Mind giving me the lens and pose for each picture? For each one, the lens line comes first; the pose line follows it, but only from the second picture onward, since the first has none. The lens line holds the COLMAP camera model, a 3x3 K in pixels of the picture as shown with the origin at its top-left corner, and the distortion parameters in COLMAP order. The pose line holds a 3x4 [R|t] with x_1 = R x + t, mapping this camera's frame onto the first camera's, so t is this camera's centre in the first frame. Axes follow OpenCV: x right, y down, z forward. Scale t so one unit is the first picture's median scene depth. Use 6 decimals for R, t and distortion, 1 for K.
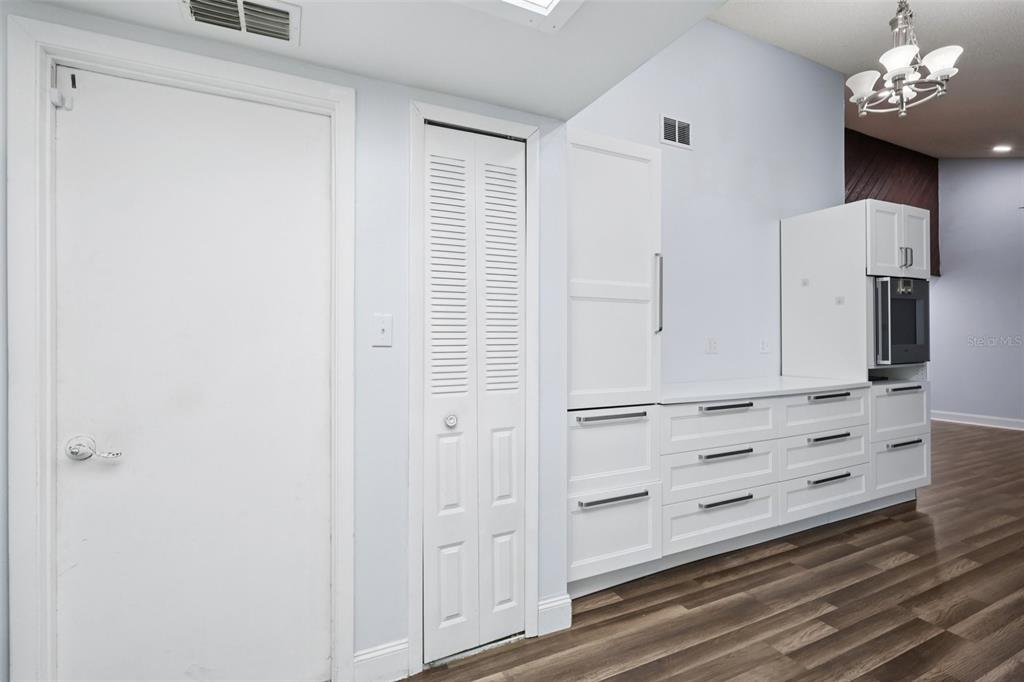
lens RADIAL K [[476.5, 0, 511.4], [0, 476.5, 337.8], [0, 0, 1]] dist [0.001094, 0.000099]
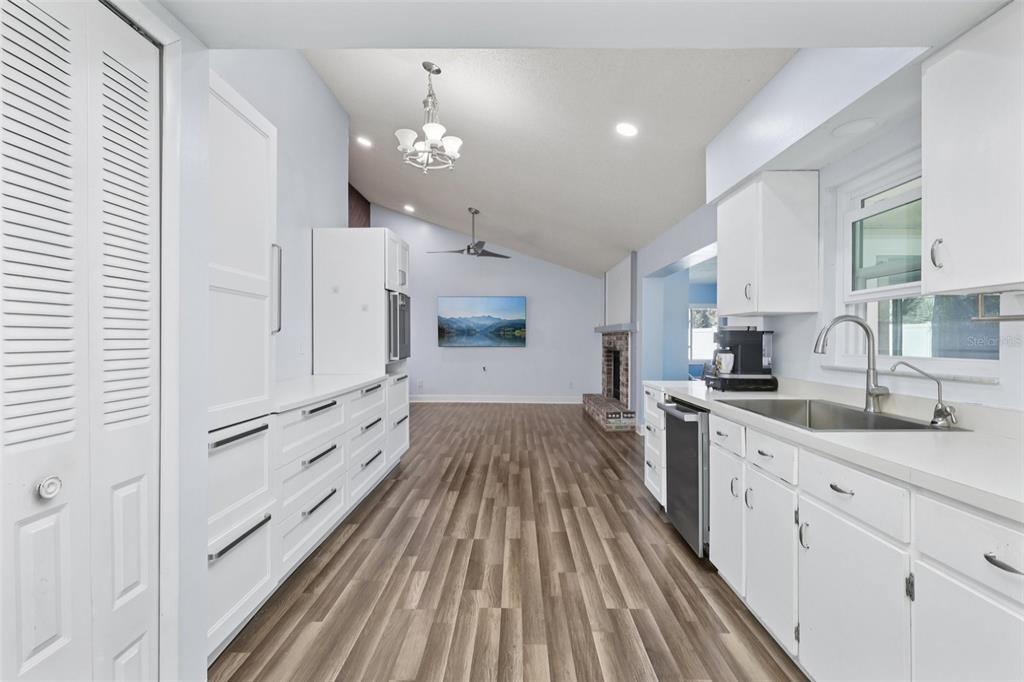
lens RADIAL K [[474.5, 0, 508.6], [0, 474.5, 339.5], [0, 0, 1]] dist [-0.002145, 0.000629]
pose [[0.446410, 0.001430, 0.894828, -0.288911], [-0.001658, 0.999998, -0.000771, 0.001147], [-0.894827, -0.001139, 0.446411, 0.214521]]
